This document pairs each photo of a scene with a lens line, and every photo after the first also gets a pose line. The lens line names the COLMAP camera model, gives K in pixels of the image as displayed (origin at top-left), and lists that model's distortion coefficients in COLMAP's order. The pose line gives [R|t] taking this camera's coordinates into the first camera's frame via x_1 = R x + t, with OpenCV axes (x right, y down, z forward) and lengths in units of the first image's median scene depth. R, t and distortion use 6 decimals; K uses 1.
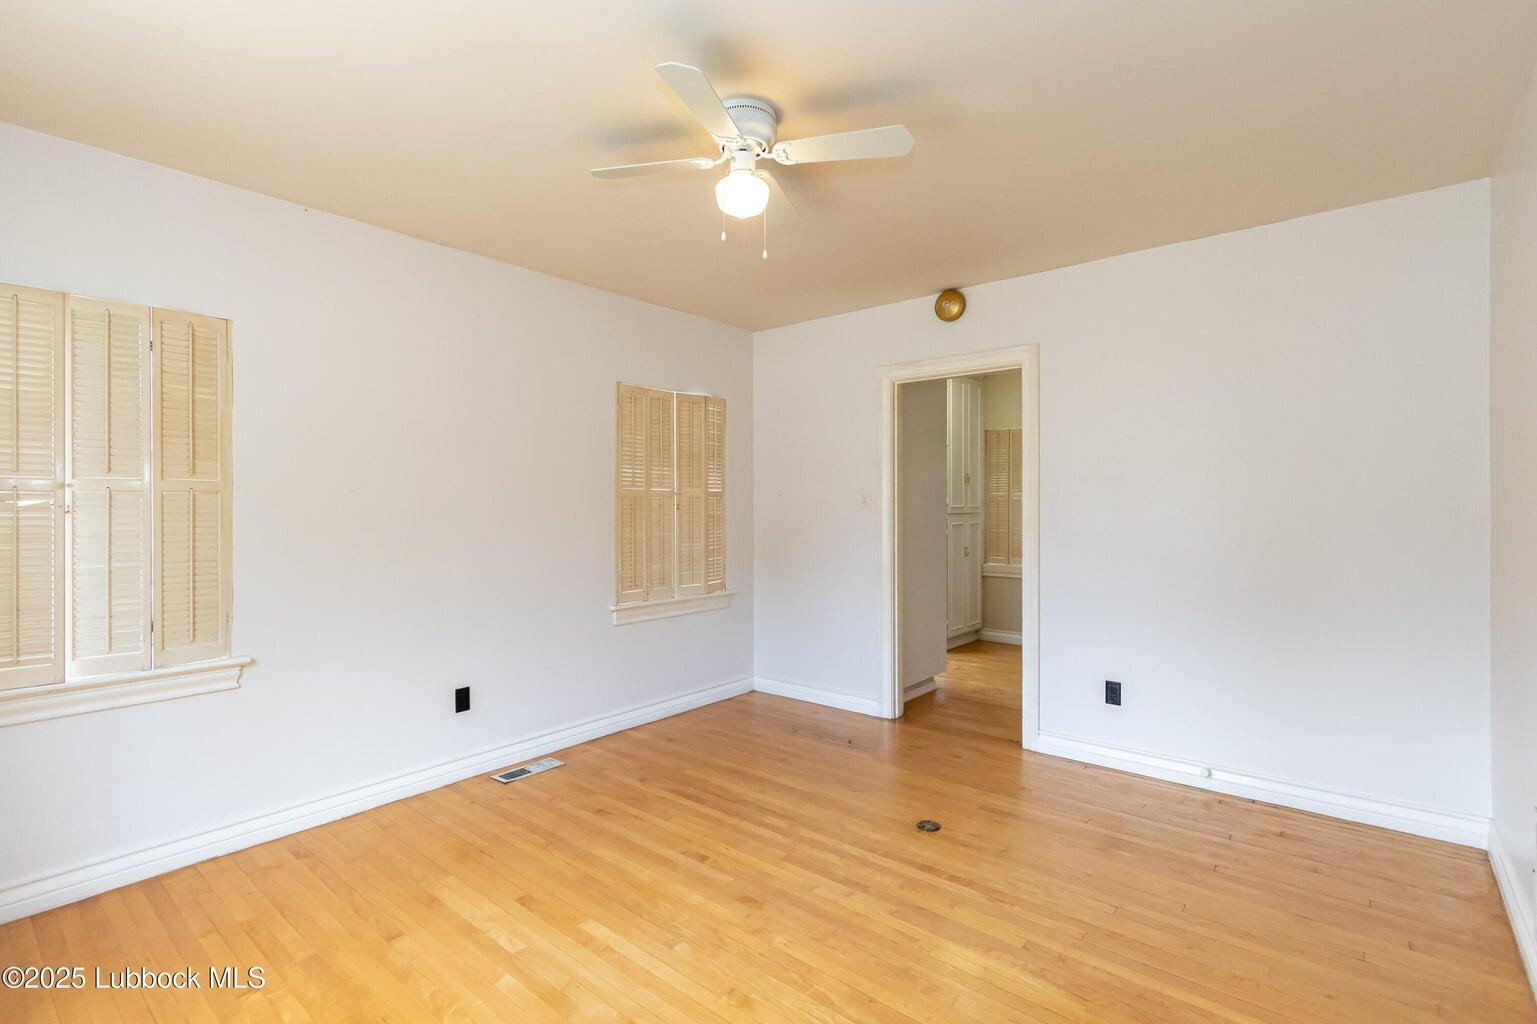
lens RADIAL K [[731.4, 0, 764.2], [0, 731.4, 536.9], [0, 0, 1]] dist [0.000721, -0.000328]
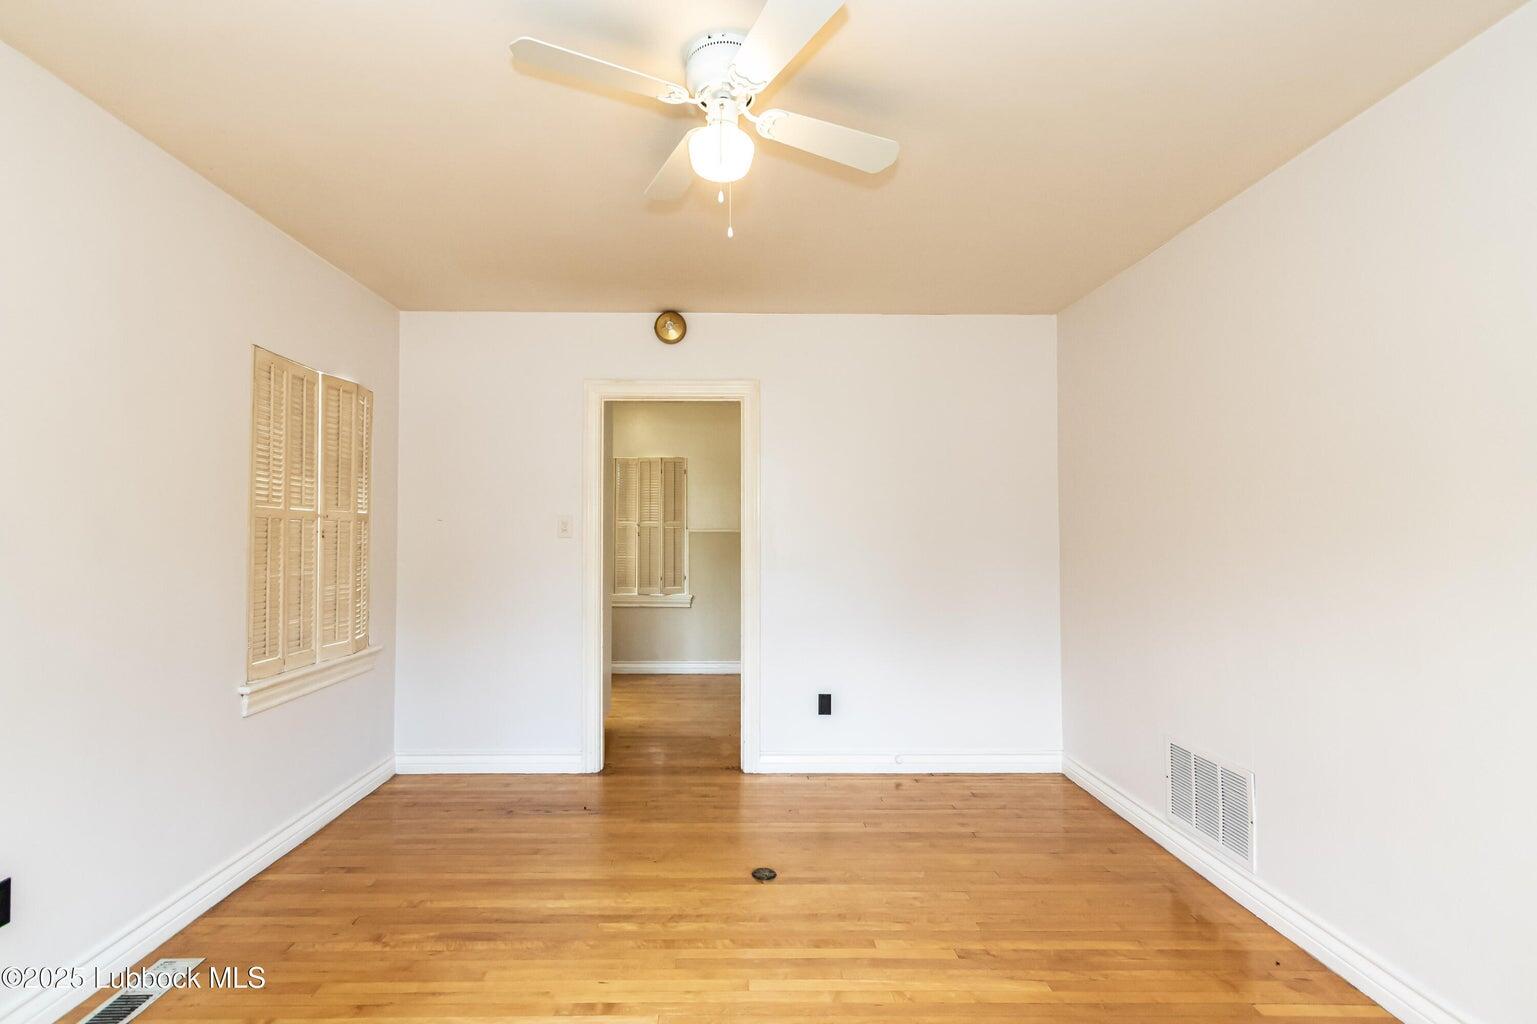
lens RADIAL K [[731.4, 0, 764.2], [0, 731.4, 536.9], [0, 0, 1]] dist [0.000721, -0.000328]
pose [[0.745749, 0.000882, 0.666227, -0.292578], [0.024371, 0.999294, -0.028603, -0.008474], [-0.665782, 0.037568, 0.745200, 0.204362]]
